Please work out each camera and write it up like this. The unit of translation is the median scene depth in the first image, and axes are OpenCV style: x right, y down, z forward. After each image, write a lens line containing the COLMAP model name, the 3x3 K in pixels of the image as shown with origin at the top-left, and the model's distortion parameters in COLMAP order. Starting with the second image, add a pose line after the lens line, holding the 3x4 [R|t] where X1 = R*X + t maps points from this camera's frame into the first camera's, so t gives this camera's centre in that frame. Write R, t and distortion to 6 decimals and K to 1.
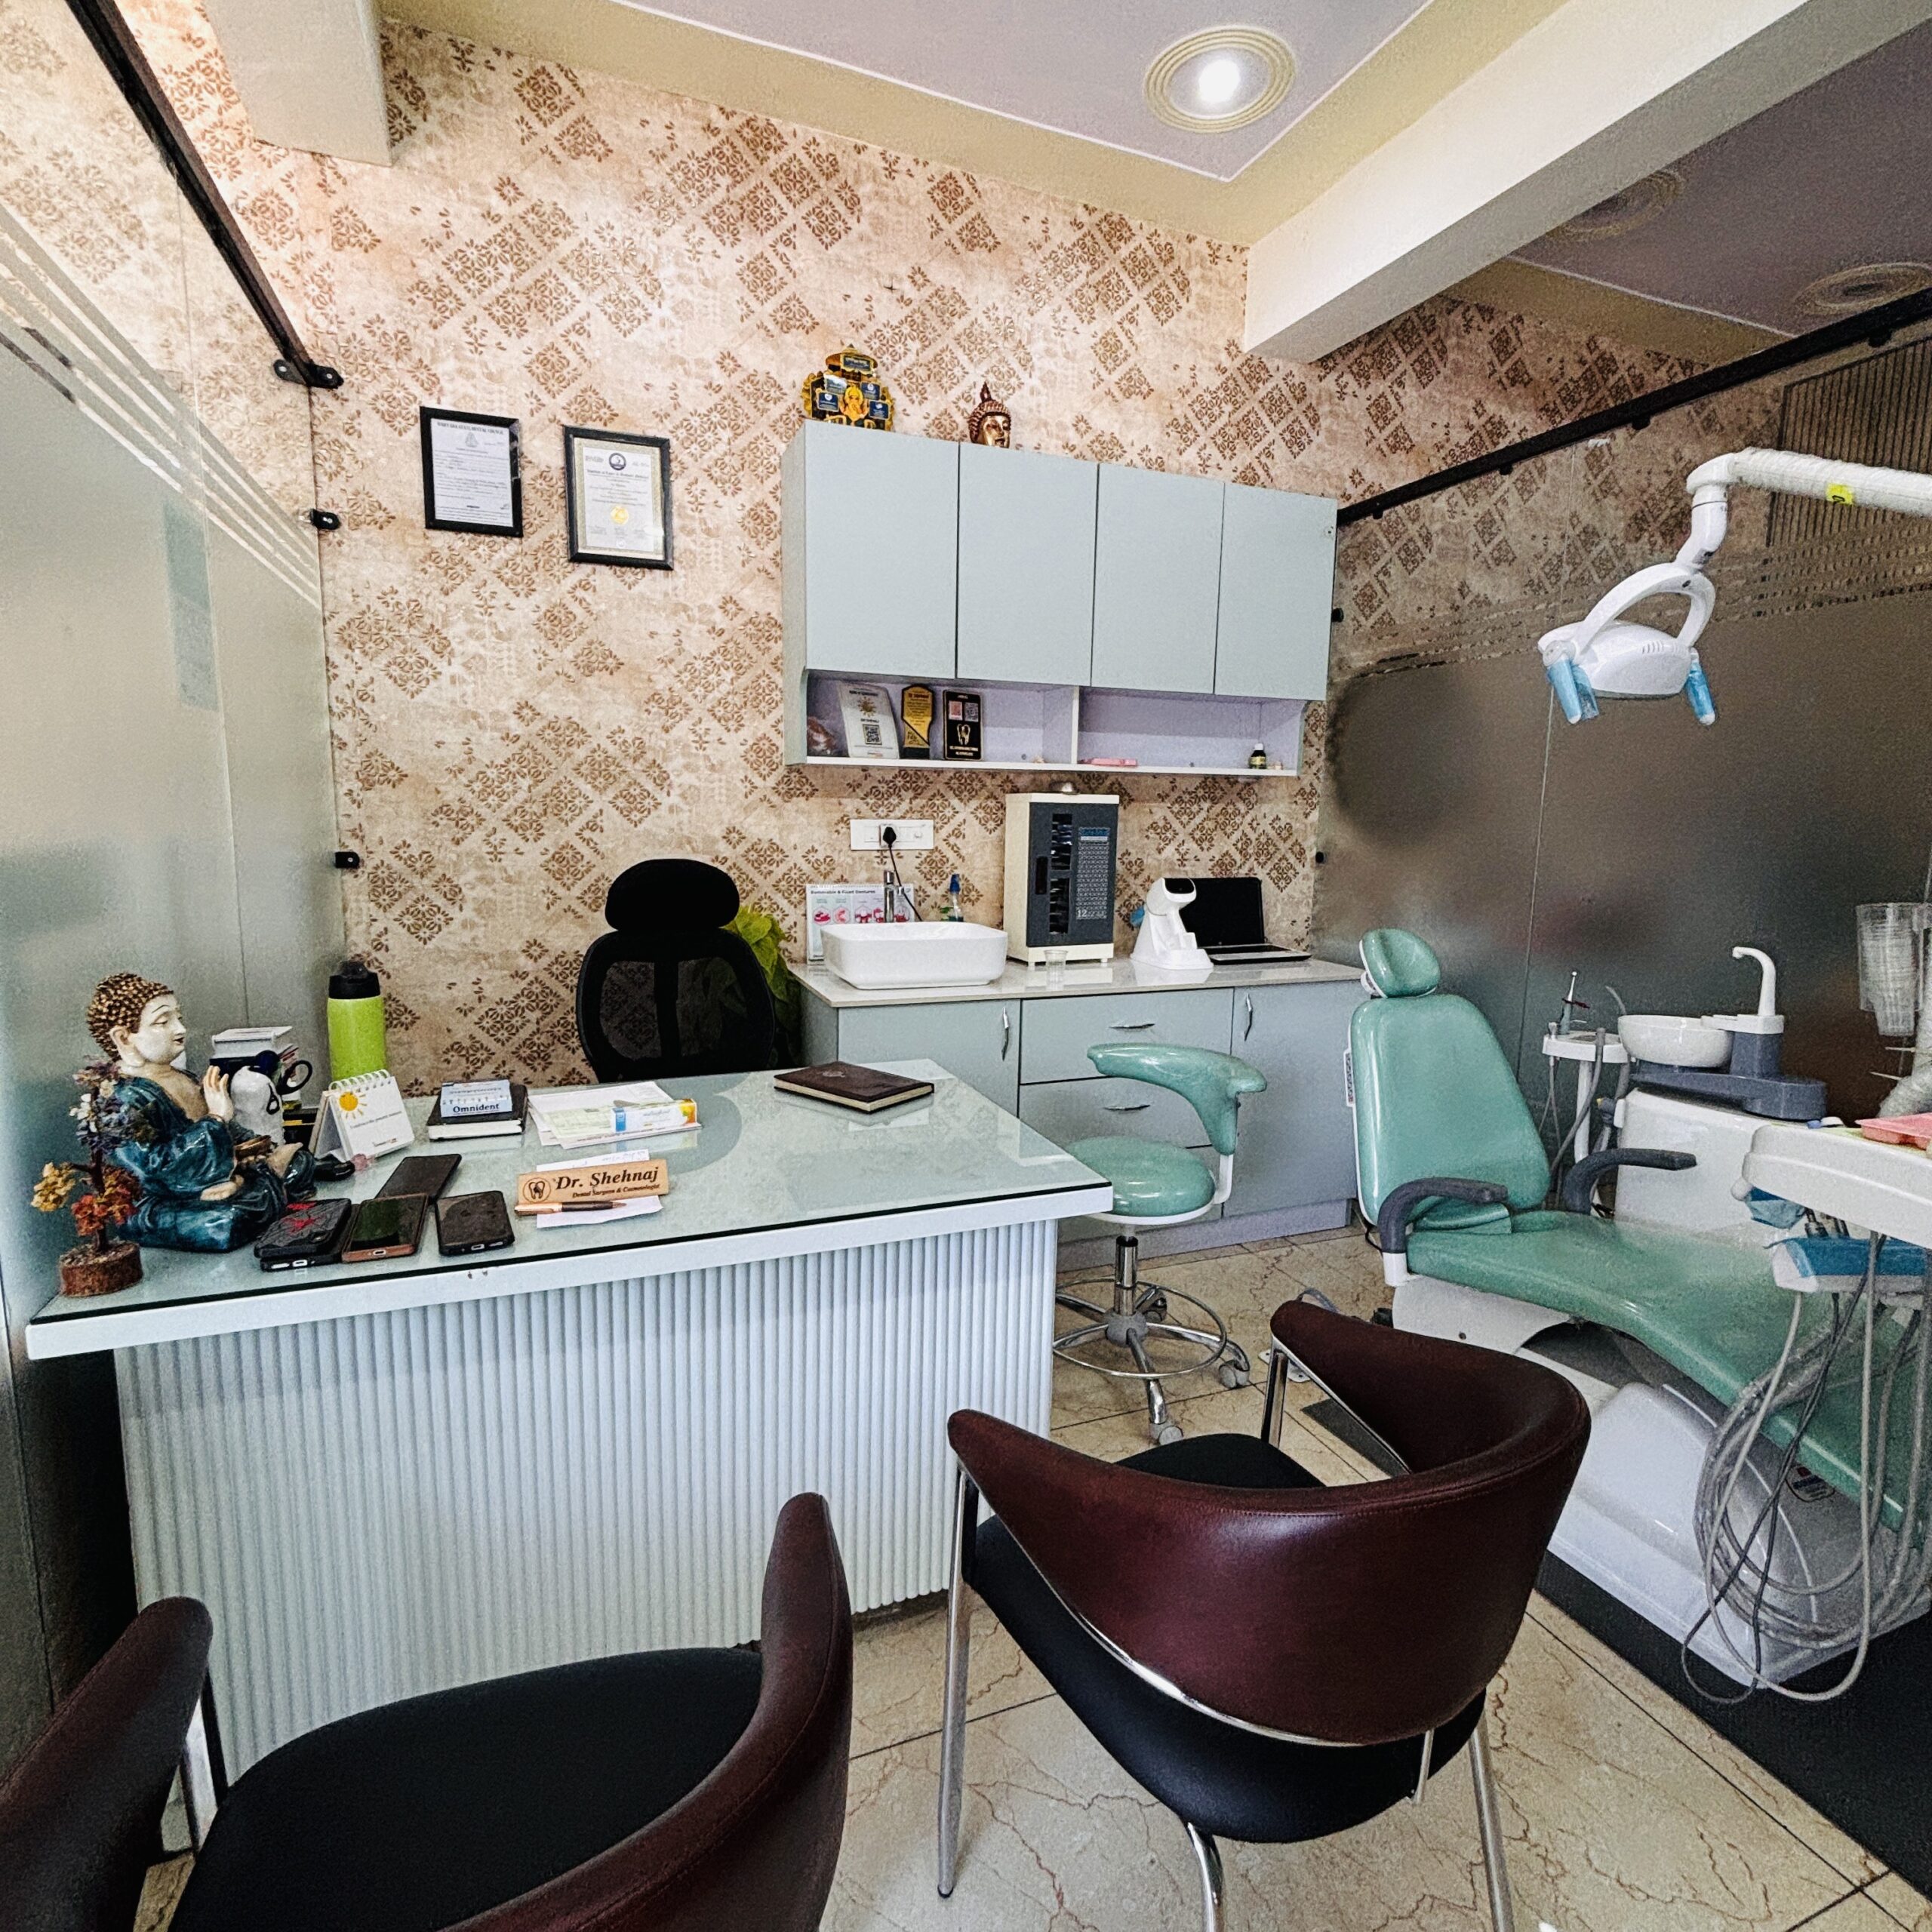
lens RADIAL K [[1072.5, 0, 975.0], [0, 1072.5, 965.7], [0, 0, 1]] dist [0.030854, -0.009097]
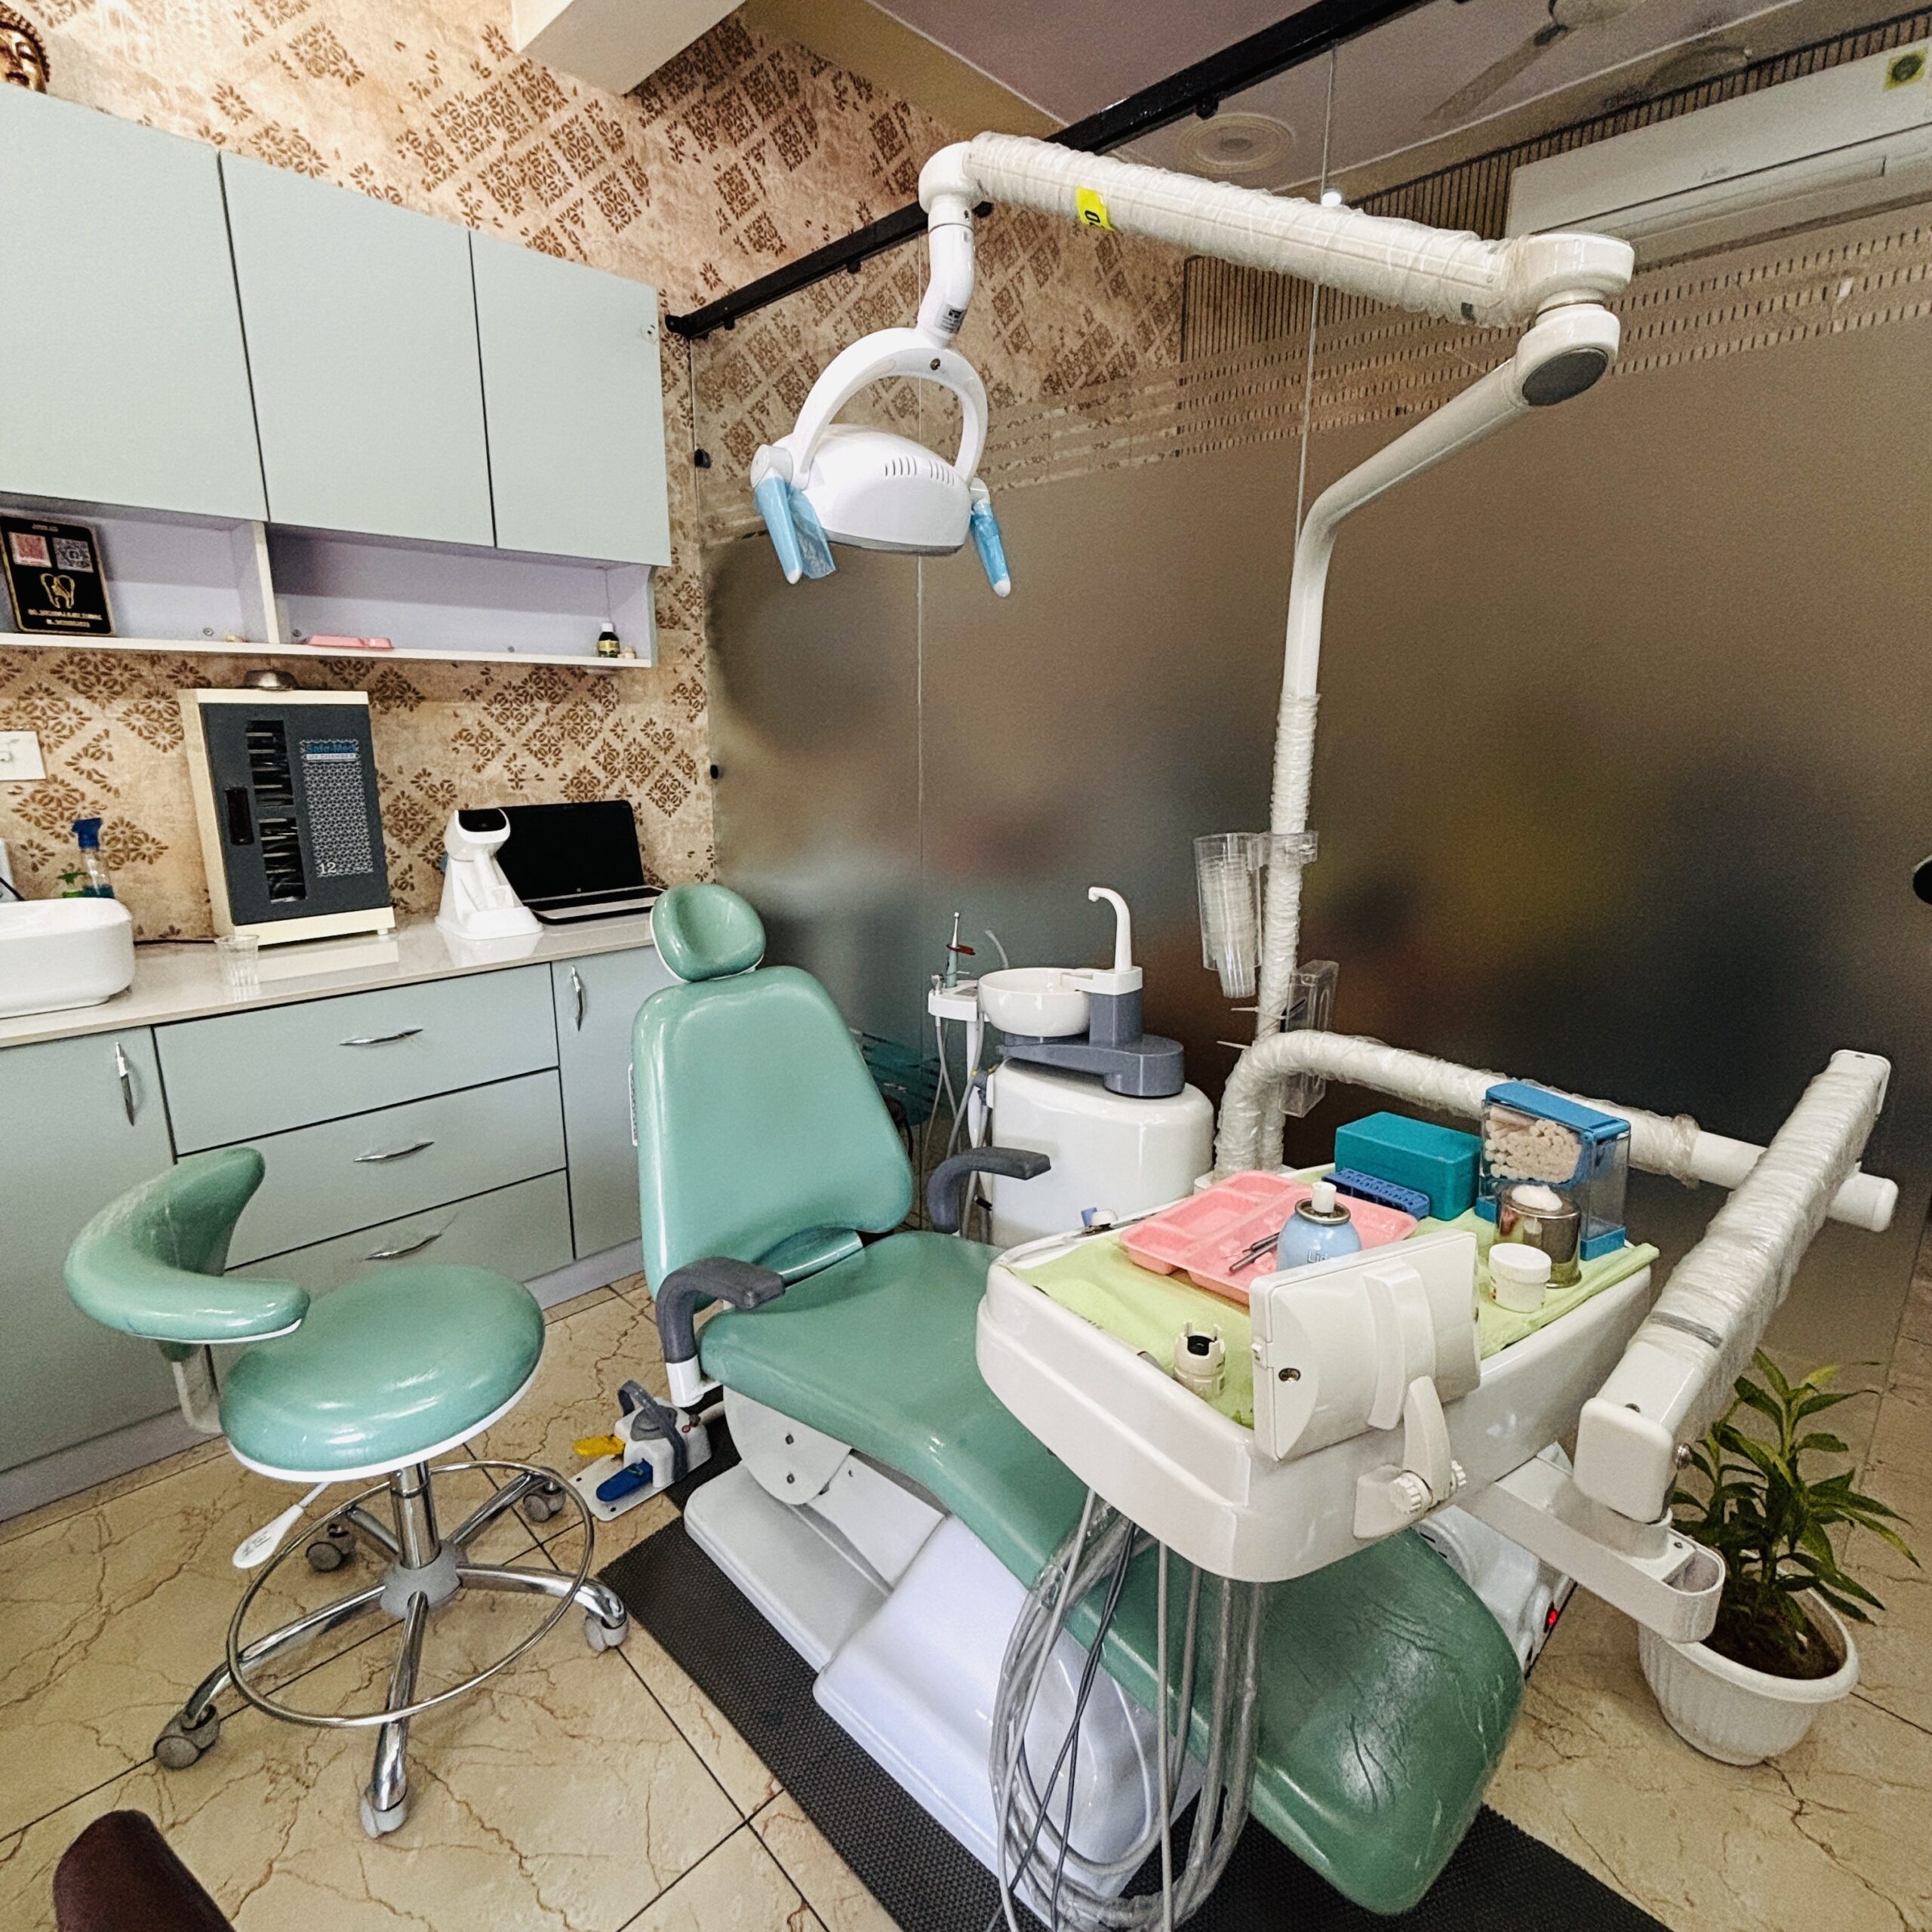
lens RADIAL K [[1072.5, 0, 955.7], [0, 1072.5, 968.6], [0, 0, 1]] dist [0.030854, -0.009097]
pose [[0.928734, -0.096337, 0.358011, 0.214240], [0.061395, 0.992281, 0.107745, -0.033576], [-0.365628, -0.078087, 0.927480, 0.197224]]
